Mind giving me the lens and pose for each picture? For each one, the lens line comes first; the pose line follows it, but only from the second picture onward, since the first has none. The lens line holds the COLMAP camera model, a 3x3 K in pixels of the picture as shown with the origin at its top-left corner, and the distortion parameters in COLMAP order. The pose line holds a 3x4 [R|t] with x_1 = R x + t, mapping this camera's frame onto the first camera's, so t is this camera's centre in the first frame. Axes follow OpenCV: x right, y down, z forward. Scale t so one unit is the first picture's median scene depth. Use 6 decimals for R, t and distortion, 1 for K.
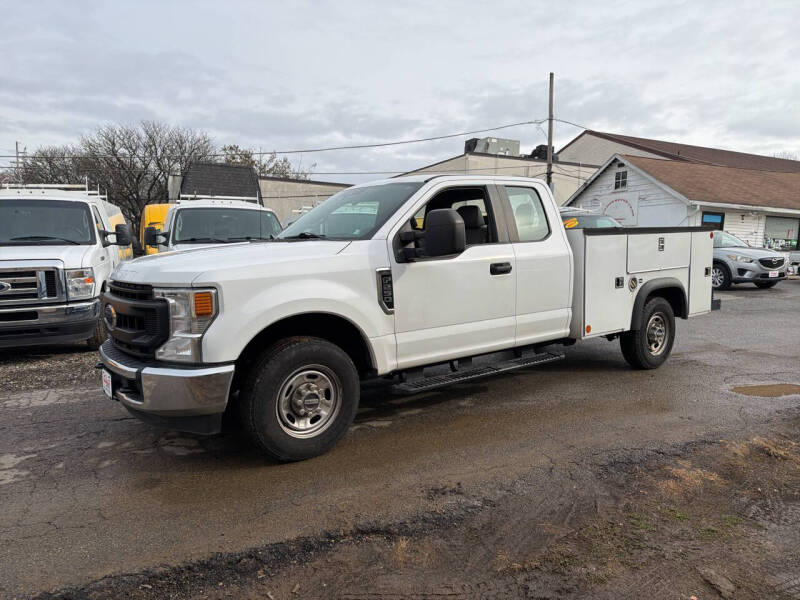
lens RADIAL K [[559.5, 0, 402.2], [0, 559.5, 289.4], [0, 0, 1]] dist [0.052410, -0.061422]
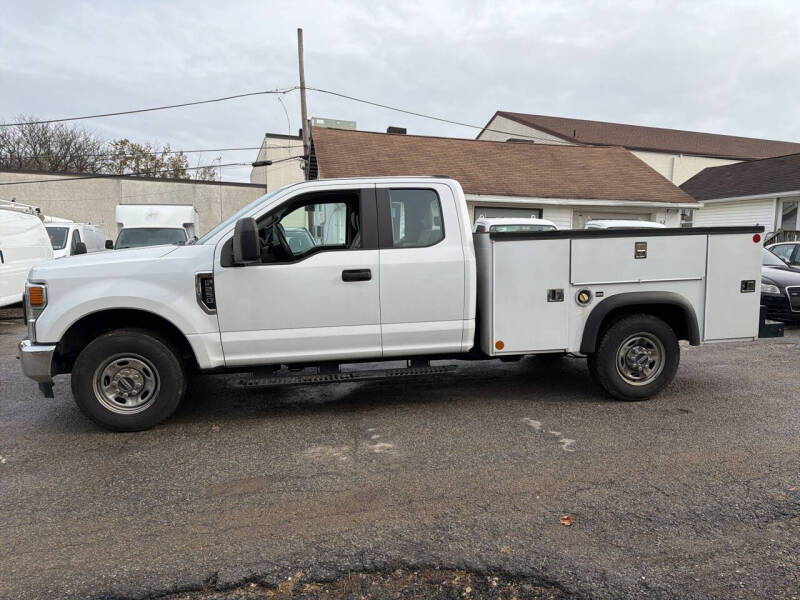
lens RADIAL K [[550.1, 0, 400.0], [0, 550.1, 300.0], [0, 0, 1]] dist [0.097655, -0.151810]
pose [[0.888226, 0.050623, -0.456609, 0.796348], [-0.039528, 0.998646, 0.033823, -0.034179], [0.457703, -0.011994, 0.889024, 0.205808]]
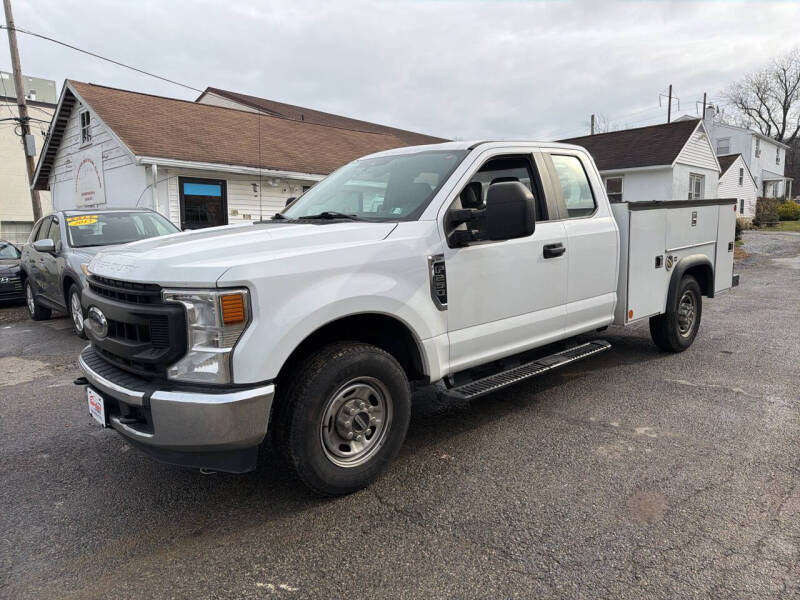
lens RADIAL K [[559.5, 0, 402.2], [0, 559.5, 289.4], [0, 0, 1]] dist [0.052410, -0.061422]
pose [[0.995880, -0.020235, 0.088395, -0.156305], [0.015636, 0.998503, 0.052413, -0.031101], [-0.089323, -0.050815, 0.994706, 0.175939]]
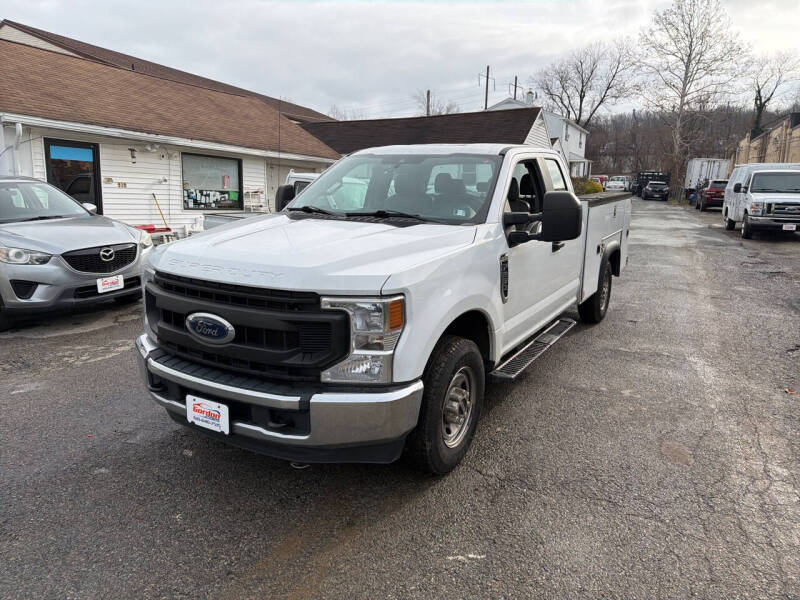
lens RADIAL K [[559.5, 0, 402.2], [0, 559.5, 289.4], [0, 0, 1]] dist [0.052410, -0.061422]
pose [[0.923916, -0.047541, 0.379631, -0.541994], [0.003831, 0.993350, 0.115072, -0.087805], [-0.382577, -0.104862, 0.917954, 0.197684]]
